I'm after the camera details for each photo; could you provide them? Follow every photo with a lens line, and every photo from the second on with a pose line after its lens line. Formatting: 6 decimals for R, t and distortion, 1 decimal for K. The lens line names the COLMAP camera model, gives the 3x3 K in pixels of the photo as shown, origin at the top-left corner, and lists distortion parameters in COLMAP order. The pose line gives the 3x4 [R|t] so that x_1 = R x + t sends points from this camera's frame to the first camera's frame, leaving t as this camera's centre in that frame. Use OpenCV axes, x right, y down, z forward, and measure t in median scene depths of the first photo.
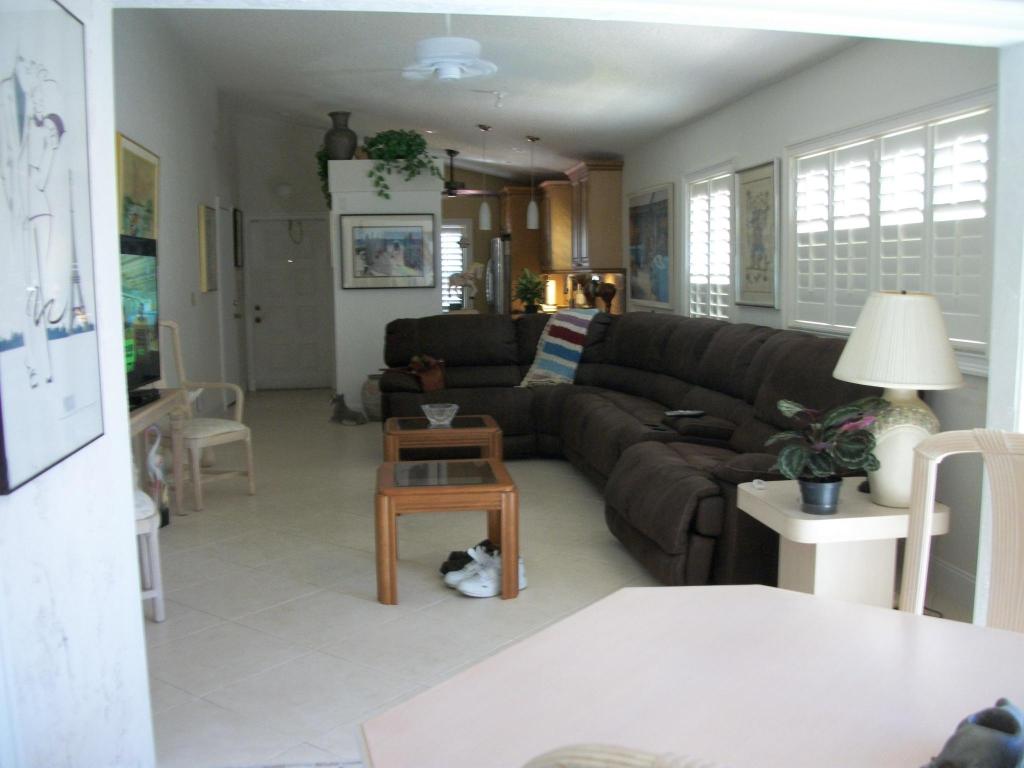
lens RADIAL K [[980.9, 0, 513.7], [0, 980.9, 387.3], [0, 0, 1]] dist [-0.105027, 0.000000]
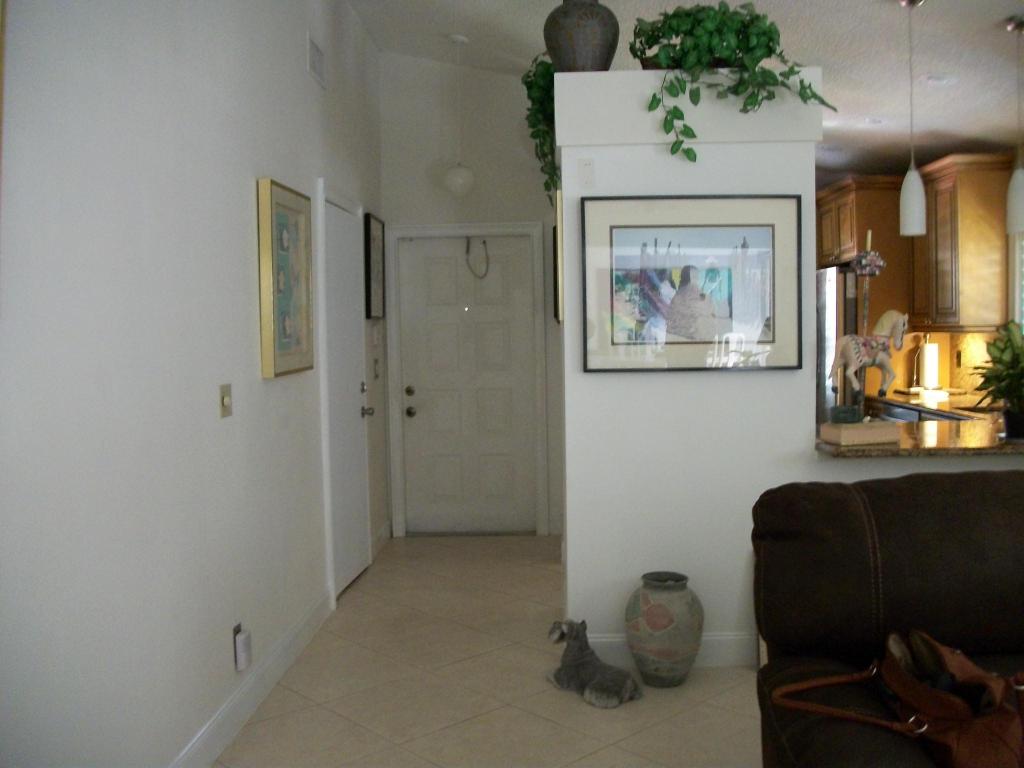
lens RADIAL K [[980.9, 0, 510.4], [0, 980.9, 381.1], [0, 0, 1]] dist [-0.105027, 0.000000]
pose [[0.983221, 0.005479, -0.182334, -0.128950], [-0.016302, 0.998189, -0.057912, -0.071339], [0.181687, 0.059912, 0.981530, 0.574124]]
